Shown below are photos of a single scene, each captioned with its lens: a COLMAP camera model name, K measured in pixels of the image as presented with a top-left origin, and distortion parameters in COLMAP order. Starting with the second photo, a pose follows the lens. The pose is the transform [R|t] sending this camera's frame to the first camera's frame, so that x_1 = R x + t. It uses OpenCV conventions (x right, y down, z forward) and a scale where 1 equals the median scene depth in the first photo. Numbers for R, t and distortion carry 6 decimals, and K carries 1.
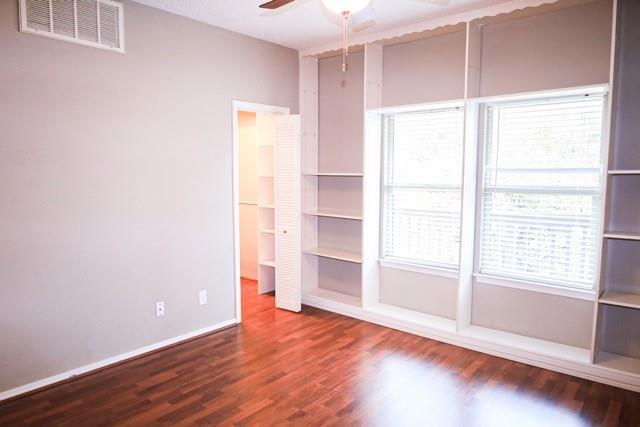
lens RADIAL K [[441.3, 0, 320.0], [0, 441.3, 213.5], [0, 0, 1]] dist [-0.001677, 0.001020]
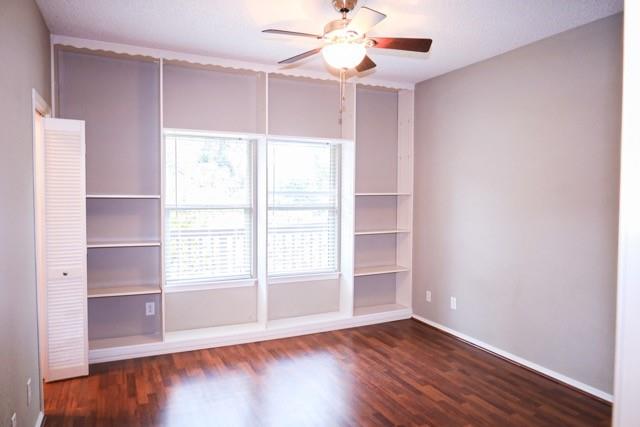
lens RADIAL K [[439.5, 0, 320.0], [0, 439.5, 213.5], [0, 0, 1]] dist [-0.006834, 0.002379]
pose [[0.419327, -0.048072, 0.906562, -0.642011], [0.079210, 0.996726, 0.016214, -0.045462], [-0.904373, 0.065009, 0.421762, 0.329218]]
